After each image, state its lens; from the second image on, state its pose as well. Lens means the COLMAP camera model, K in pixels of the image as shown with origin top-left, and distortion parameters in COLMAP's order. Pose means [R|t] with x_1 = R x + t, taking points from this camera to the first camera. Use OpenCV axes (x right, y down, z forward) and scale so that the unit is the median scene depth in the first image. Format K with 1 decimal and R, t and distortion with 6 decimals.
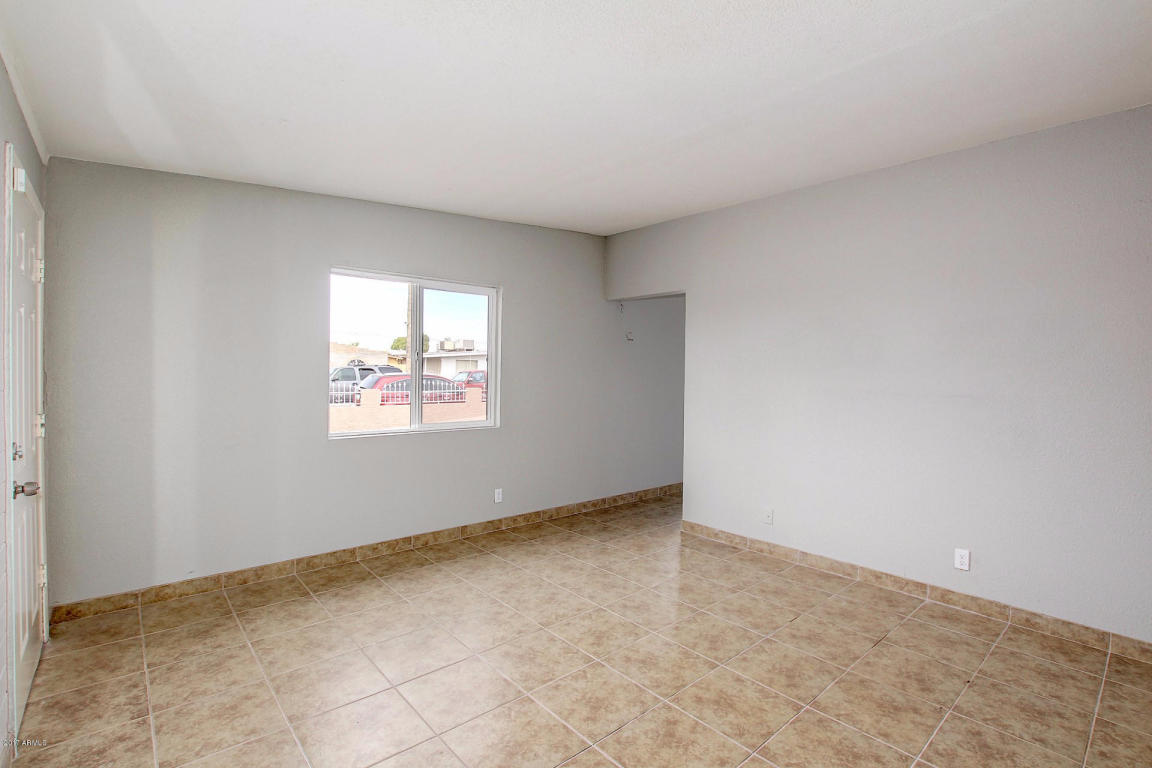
lens RADIAL K [[526.7, 0, 576.0], [0, 526.7, 384.0], [0, 0, 1]] dist [-0.009432, 0.001361]
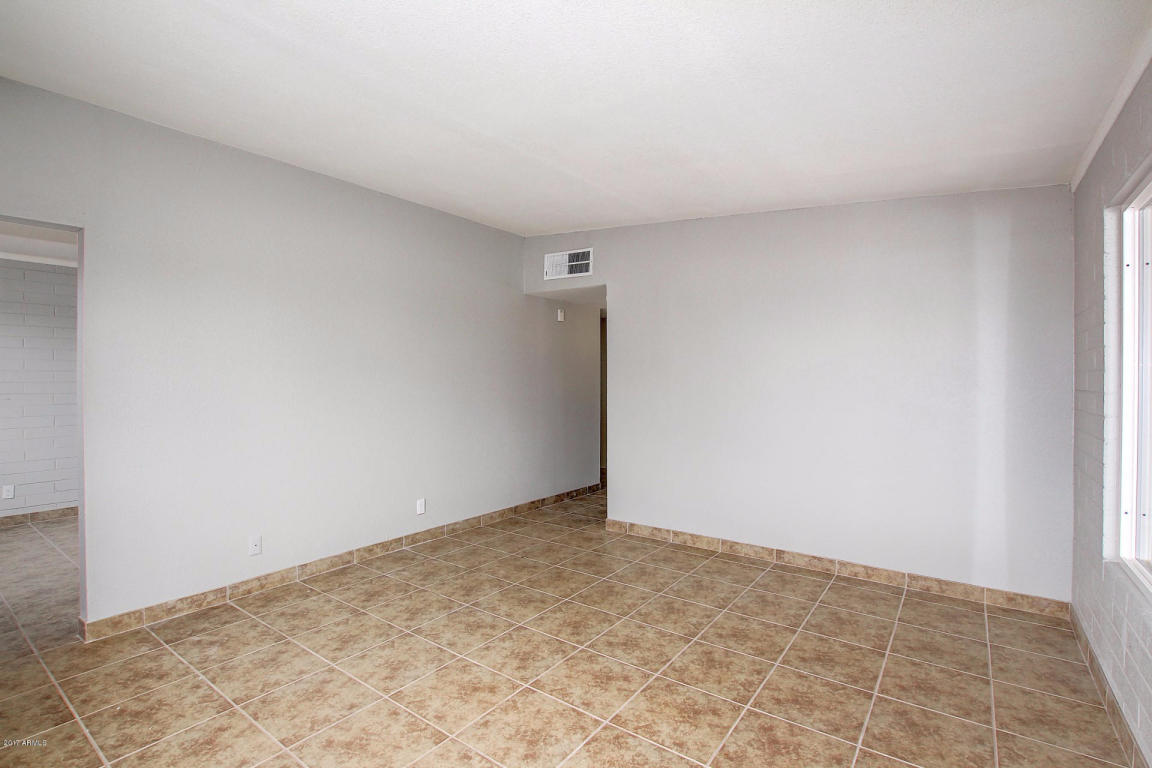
lens RADIAL K [[526.7, 0, 576.0], [0, 526.7, 384.0], [0, 0, 1]] dist [-0.009432, 0.001361]
pose [[-0.192888, -0.024192, 0.980923, -0.742190], [0.018140, 0.999437, 0.028216, -0.019521], [-0.981053, 0.023236, -0.192340, 0.932848]]
